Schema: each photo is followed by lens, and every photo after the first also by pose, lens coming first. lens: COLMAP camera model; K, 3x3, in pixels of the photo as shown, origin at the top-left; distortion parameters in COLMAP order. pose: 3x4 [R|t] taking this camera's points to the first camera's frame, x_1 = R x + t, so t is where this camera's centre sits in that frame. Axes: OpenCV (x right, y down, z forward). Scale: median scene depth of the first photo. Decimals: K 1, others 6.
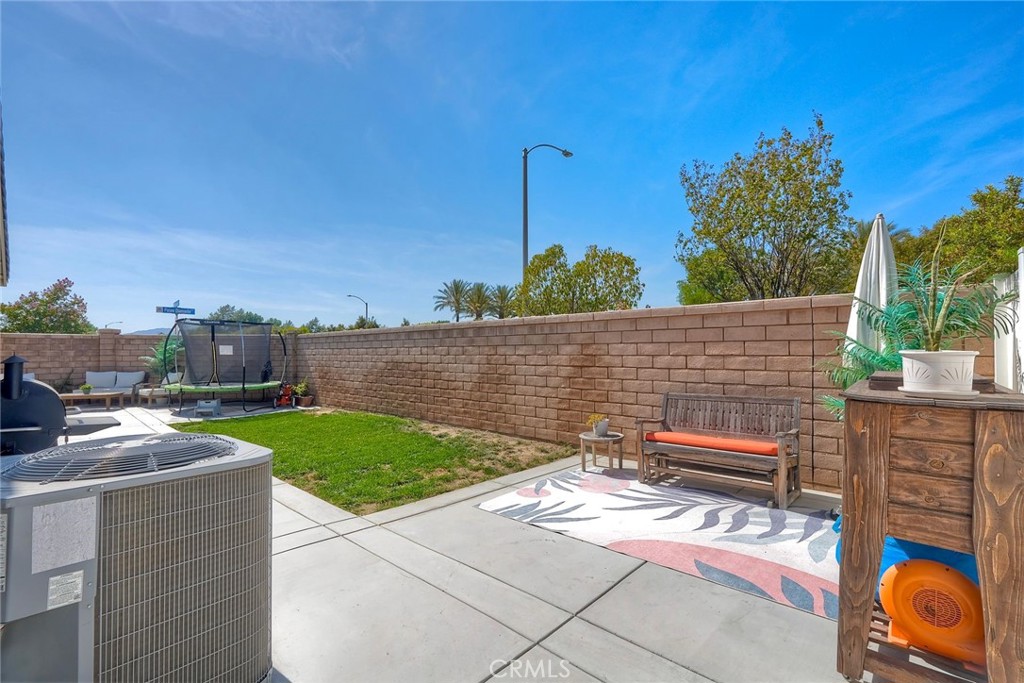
lens RADIAL K [[445.8, 0, 513.2], [0, 445.8, 342.1], [0, 0, 1]] dist [-0.002668, 0.001388]
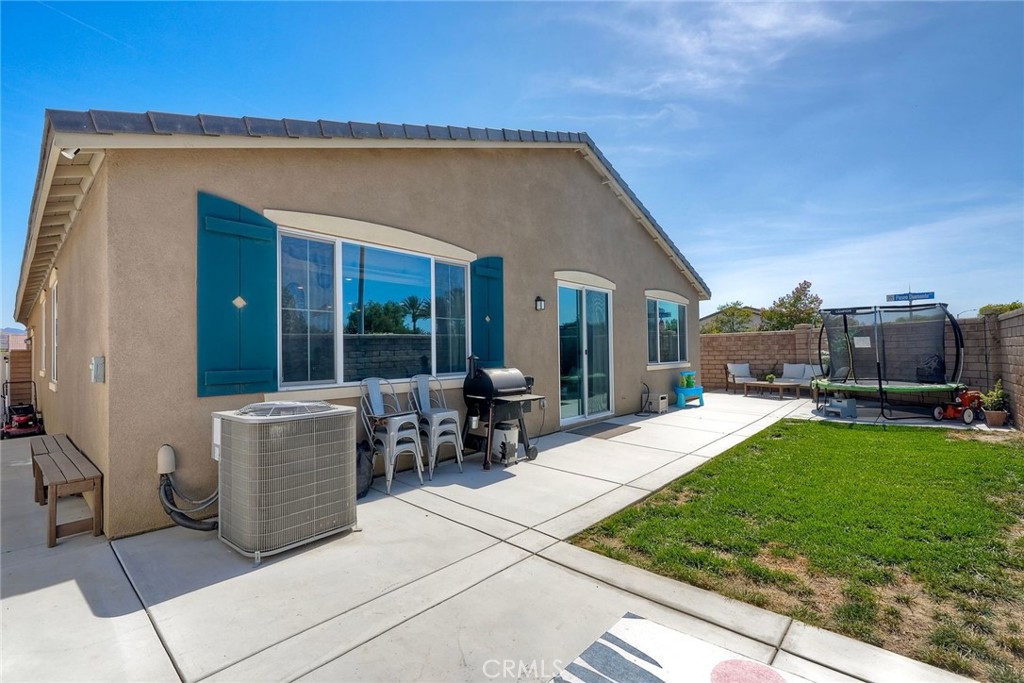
lens RADIAL K [[445.8, 0, 510.6], [0, 445.8, 341.7], [0, 0, 1]] dist [-0.002668, 0.001388]
pose [[0.025543, -0.022668, -0.999417, 0.184208], [0.042175, 0.998877, -0.021578, 0.007192], [0.998784, -0.041599, 0.026470, 0.313428]]
